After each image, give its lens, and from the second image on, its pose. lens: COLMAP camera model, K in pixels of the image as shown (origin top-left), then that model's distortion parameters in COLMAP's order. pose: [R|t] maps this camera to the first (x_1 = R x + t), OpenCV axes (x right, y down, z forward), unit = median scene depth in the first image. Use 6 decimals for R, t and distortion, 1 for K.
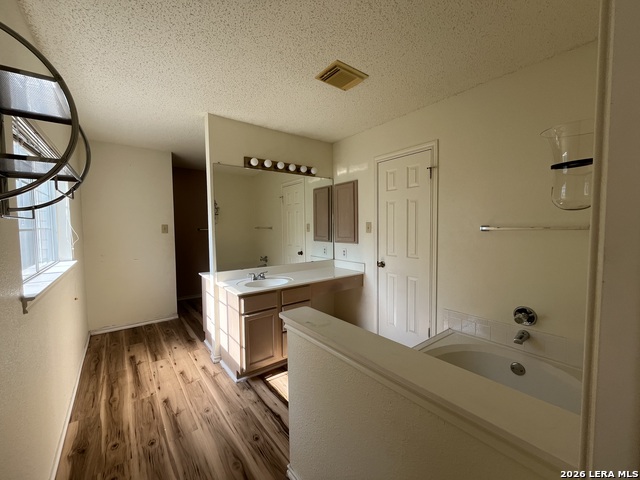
lens RADIAL K [[260.8, 0, 317.5], [0, 260.8, 241.8], [0, 0, 1]] dist [-0.005976, 0.001594]
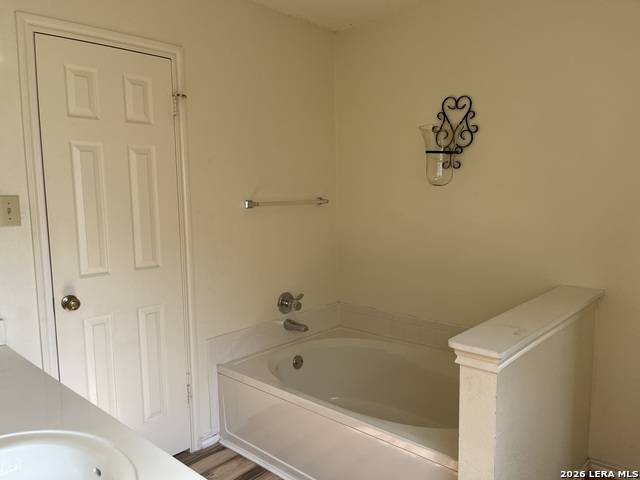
lens RADIAL K [[486.3, 0, 321.8], [0, 486.3, 245.4], [0, 0, 1]] dist [0.049442, -0.065198]
pose [[-0.169538, -0.094452, 0.980987, -0.533309], [0.076005, 0.991179, 0.108569, -0.049811], [-0.982588, 0.092967, -0.160863, 0.739729]]
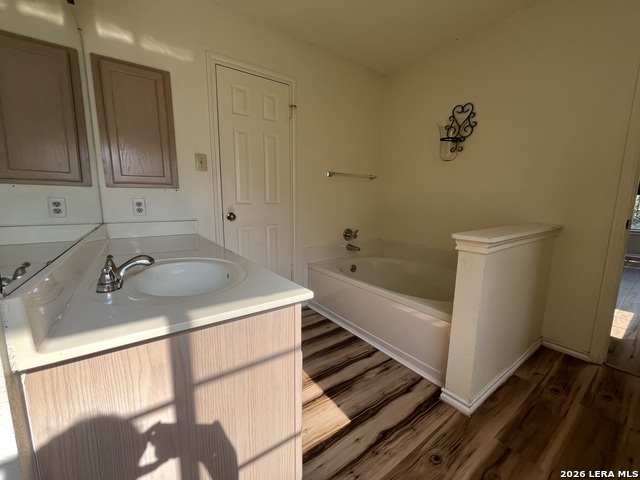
lens RADIAL K [[260.8, 0, 318.8], [0, 260.8, 240.8], [0, 0, 1]] dist [-0.005976, 0.001594]
pose [[0.033124, -0.139578, 0.989657, -0.476675], [0.052114, 0.989095, 0.137754, 0.066048], [-0.998092, 0.047012, 0.040037, 0.730107]]
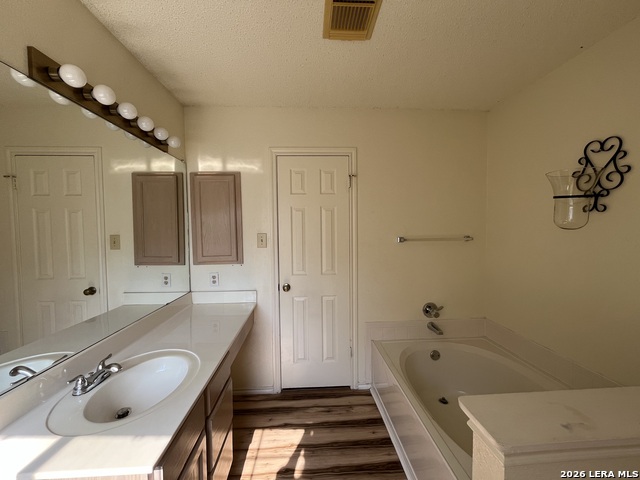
lens RADIAL K [[260.8, 0, 319.5], [0, 260.8, 239.2], [0, 0, 1]] dist [-0.005976, 0.001594]
pose [[0.565117, -0.032090, 0.824386, -0.332924], [0.053683, 0.998556, 0.002070, -0.053232], [-0.823262, 0.043086, 0.566024, 0.474042]]
